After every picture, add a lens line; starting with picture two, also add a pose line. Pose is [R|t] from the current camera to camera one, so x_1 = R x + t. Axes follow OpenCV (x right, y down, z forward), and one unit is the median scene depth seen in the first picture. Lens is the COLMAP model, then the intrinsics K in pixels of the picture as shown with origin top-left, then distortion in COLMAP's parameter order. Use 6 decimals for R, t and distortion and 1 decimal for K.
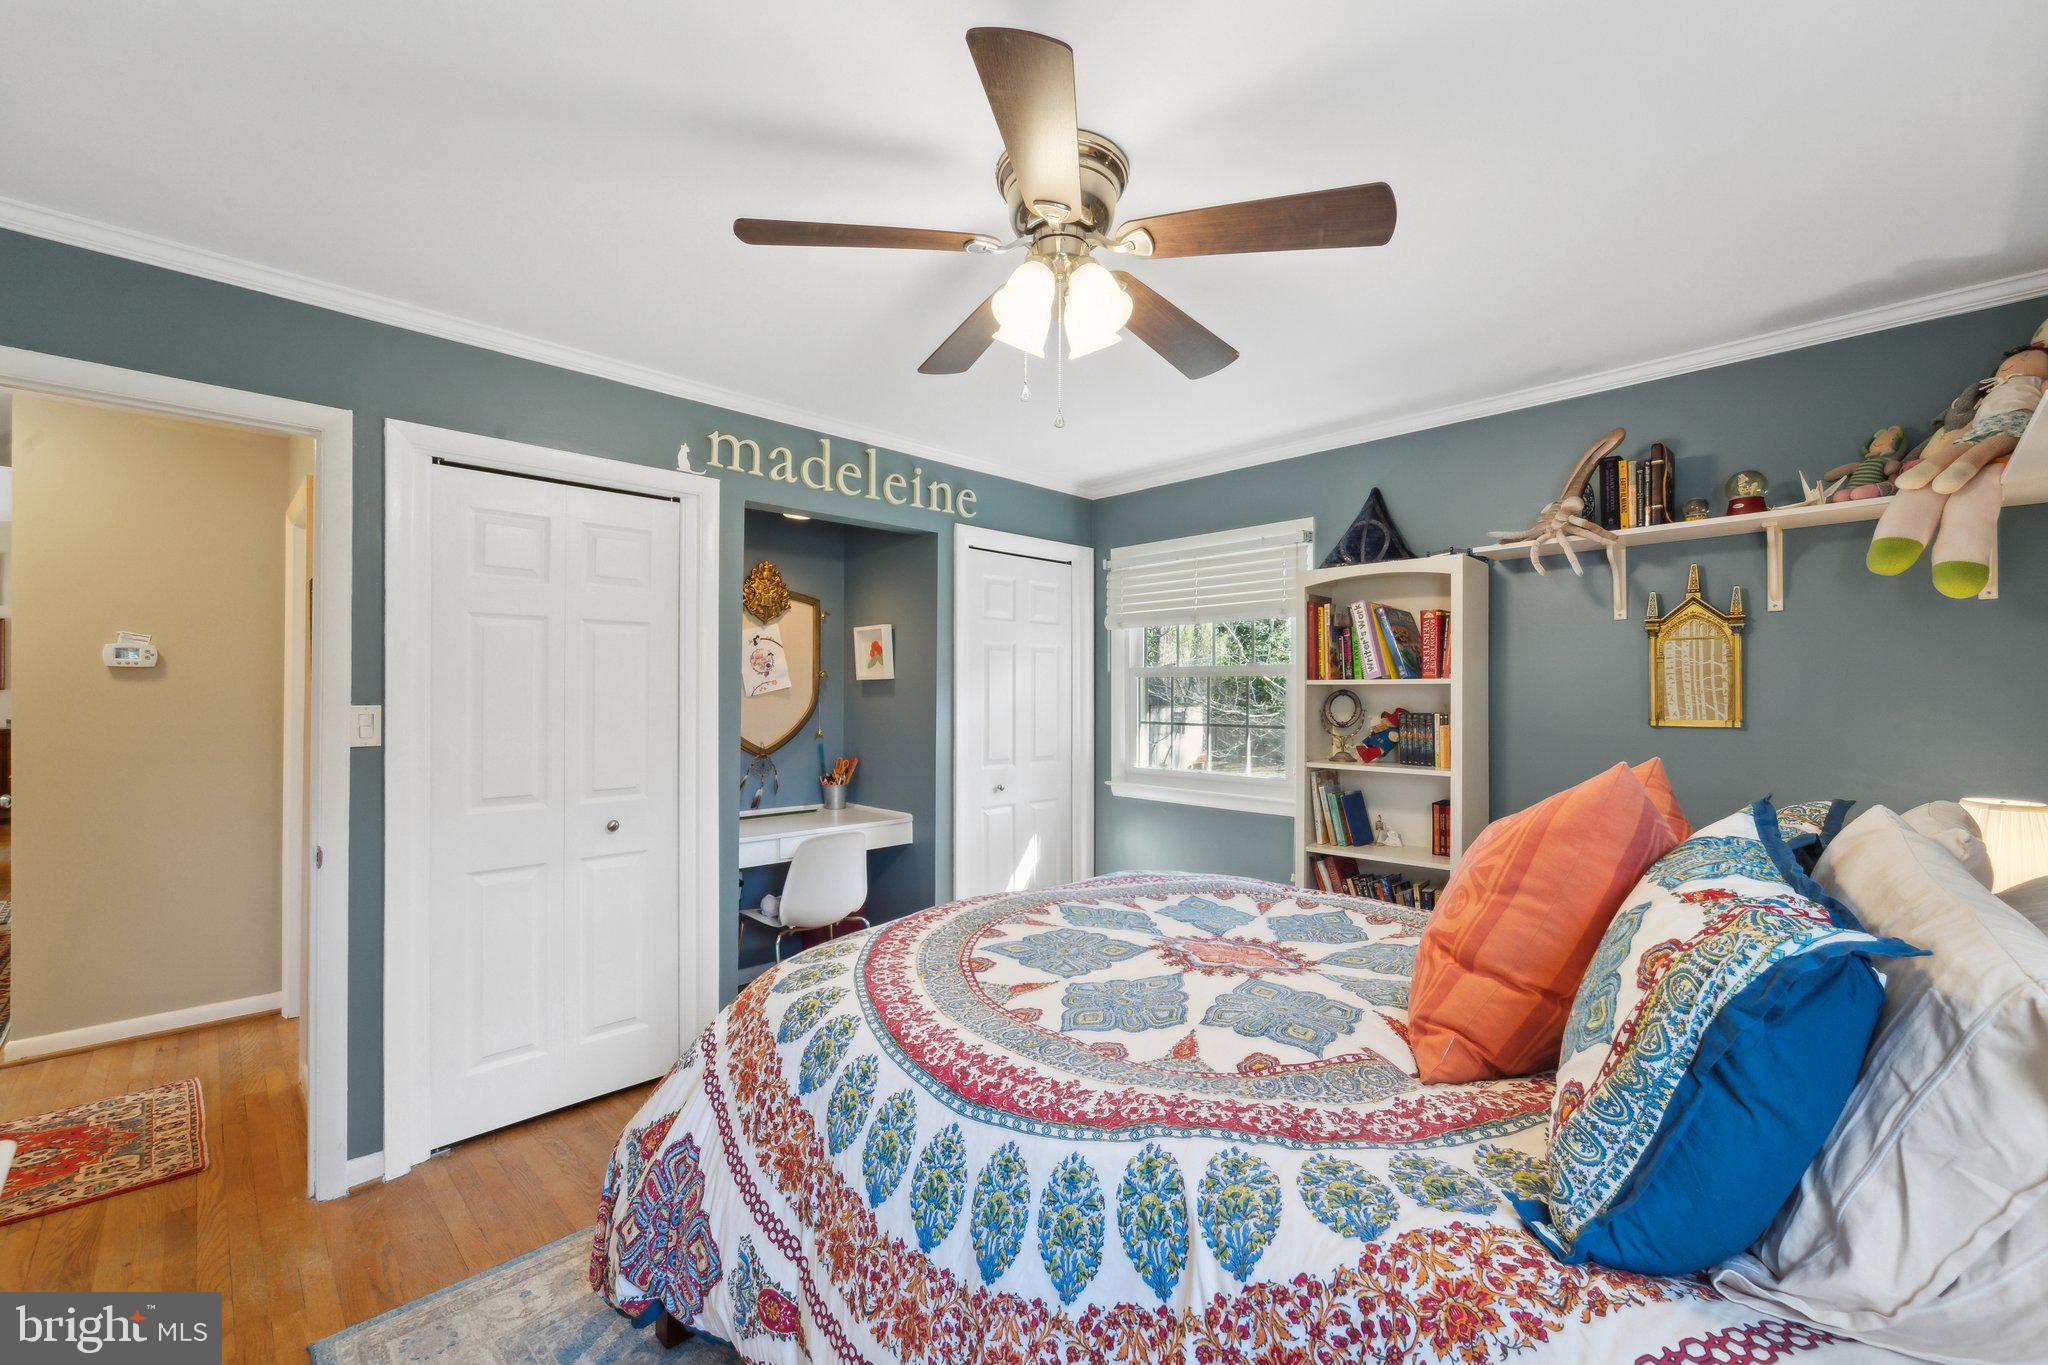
lens RADIAL K [[846.0, 0, 1027.5], [0, 846.0, 678.1], [0, 0, 1]] dist [-0.000923, -0.000712]
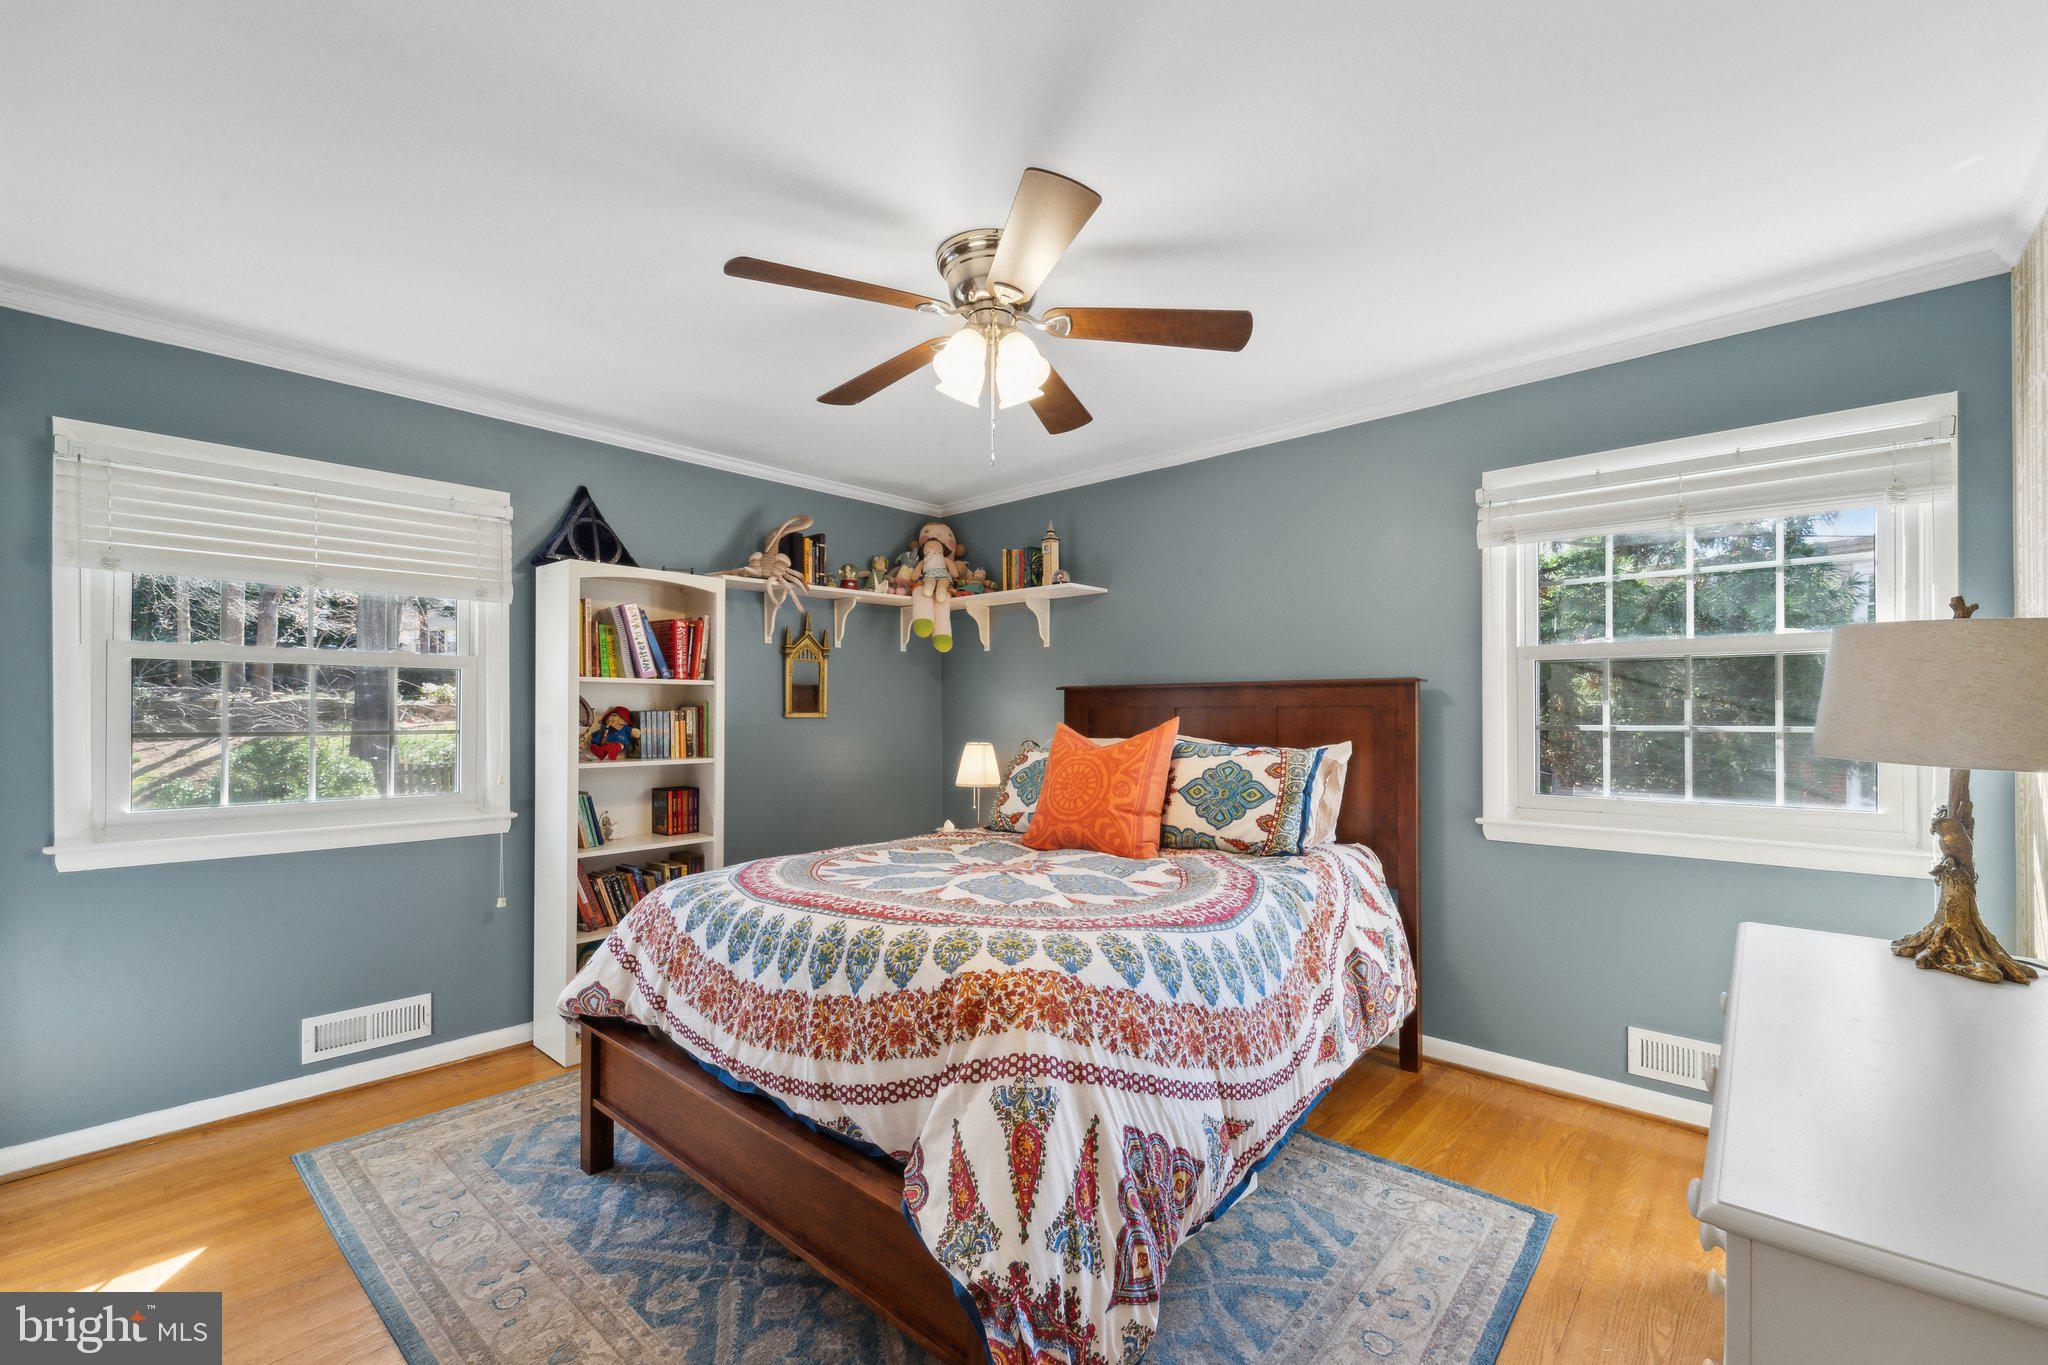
lens RADIAL K [[867.1, 0, 1031.1], [0, 867.1, 679.8], [0, 0, 1]] dist [0.002635, 0.000015]
pose [[-0.073641, 0.034301, 0.996695, -1.295615], [-0.019371, 0.999171, -0.035817, 0.059471], [-0.997097, -0.021944, -0.072916, 1.101478]]
